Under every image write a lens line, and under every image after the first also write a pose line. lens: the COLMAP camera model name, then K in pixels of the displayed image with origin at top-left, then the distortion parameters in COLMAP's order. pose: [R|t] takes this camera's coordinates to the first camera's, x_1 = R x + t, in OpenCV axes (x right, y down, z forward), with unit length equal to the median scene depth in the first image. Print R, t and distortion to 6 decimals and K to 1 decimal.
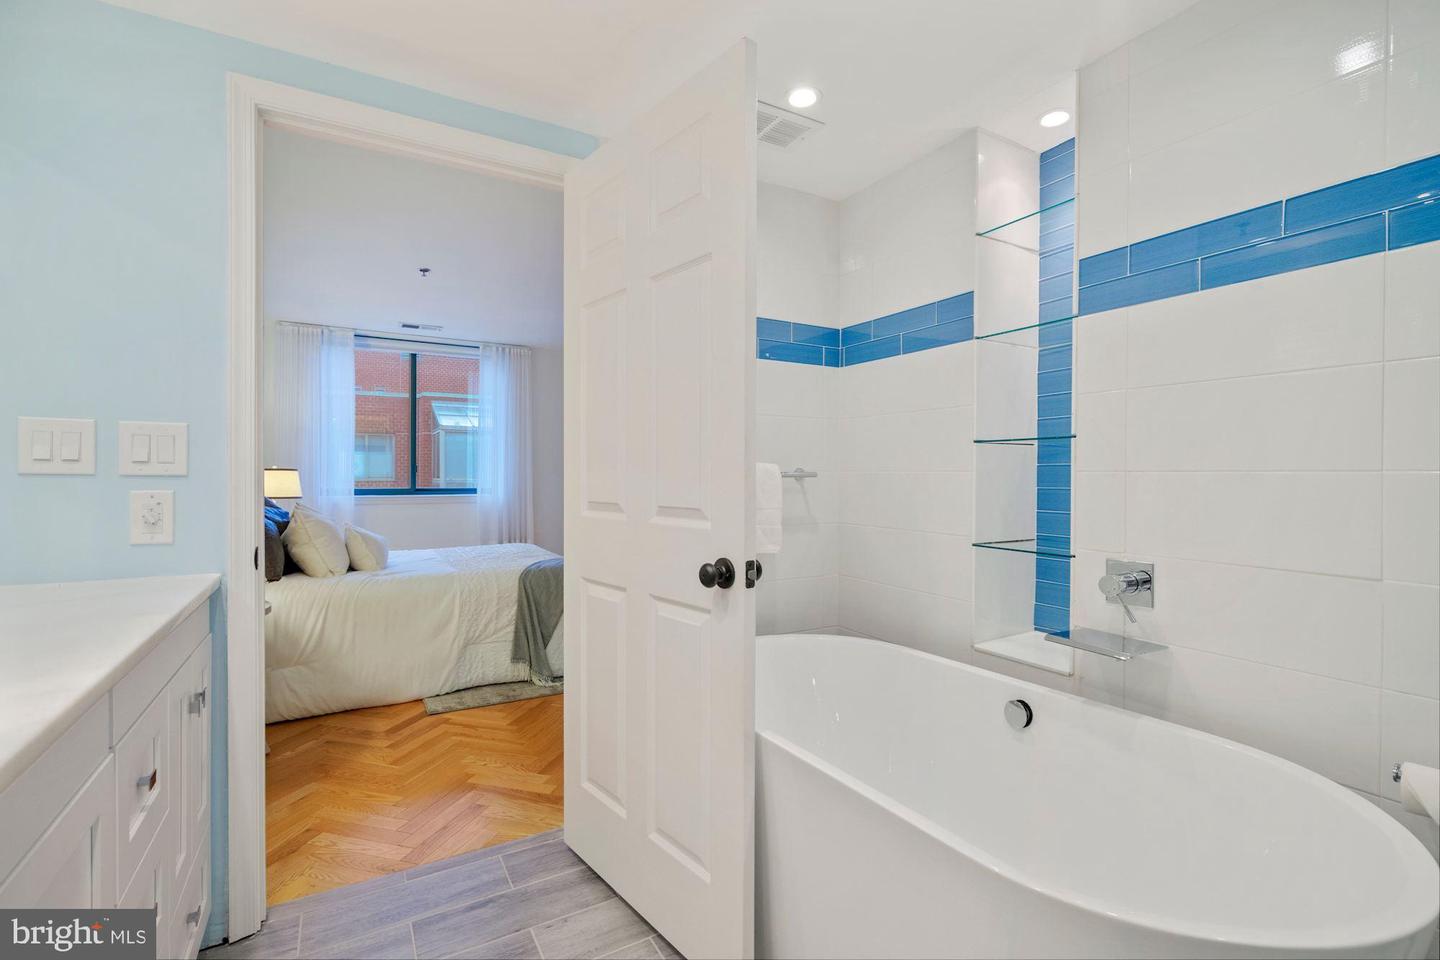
lens RADIAL K [[652.8, 0, 720.0], [0, 652.8, 480.0], [0, 0, 1]] dist [-0.001115, 0.000740]
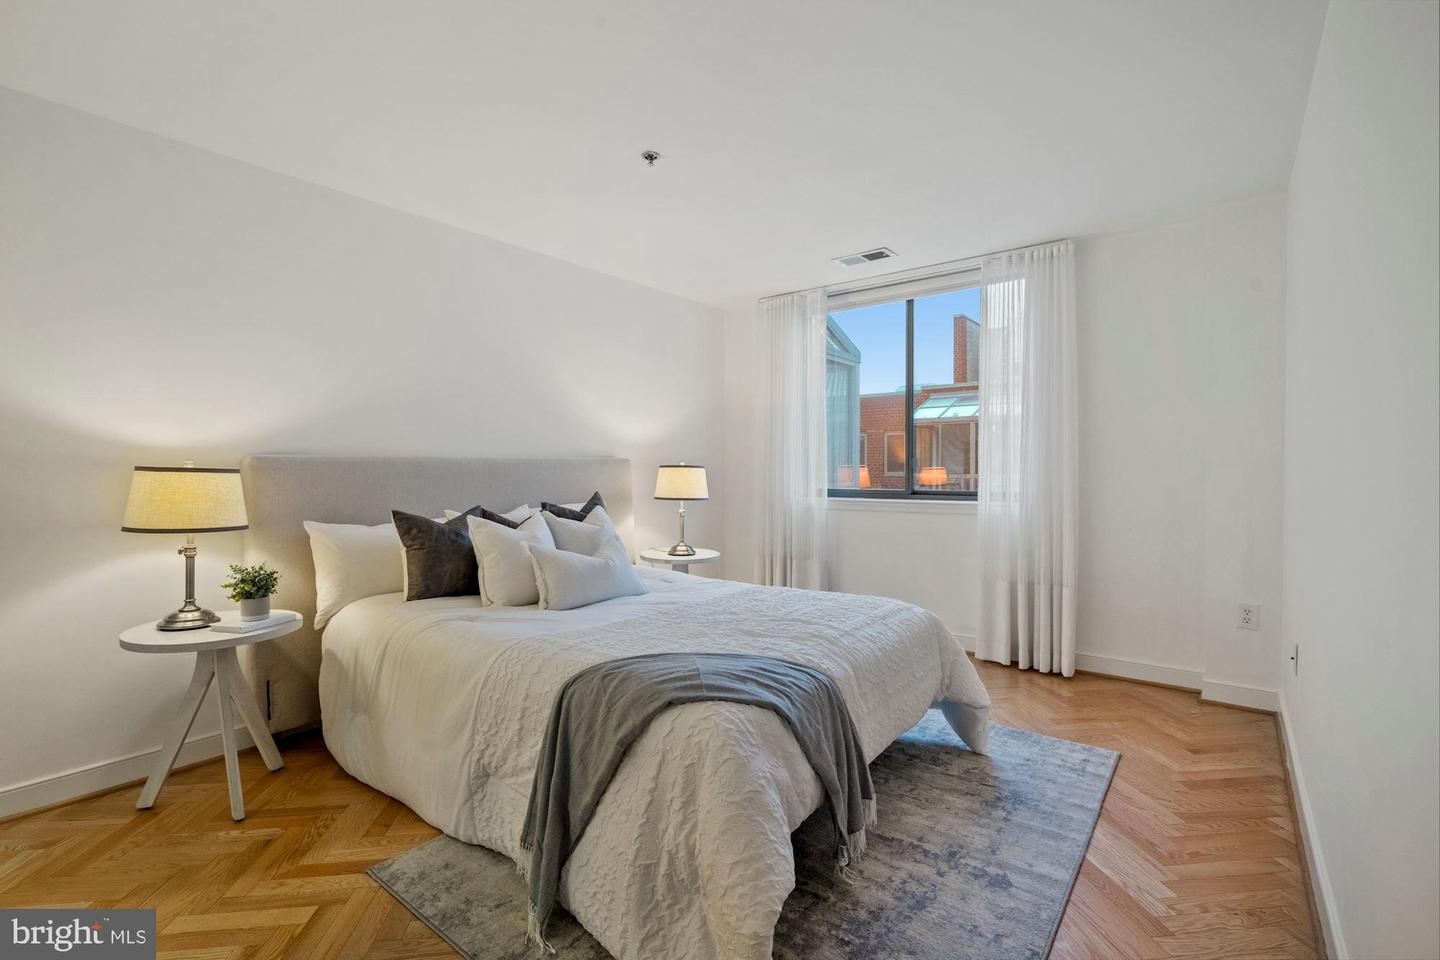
lens RADIAL K [[650.8, 0, 710.7], [0, 650.8, 476.9], [0, 0, 1]] dist [-0.006480, 0.000285]
pose [[0.367299, 0.003249, -0.930097, 0.149716], [0.000139, 0.999994, 0.003548, -0.004803], [0.930103, -0.001433, 0.367296, 0.711353]]
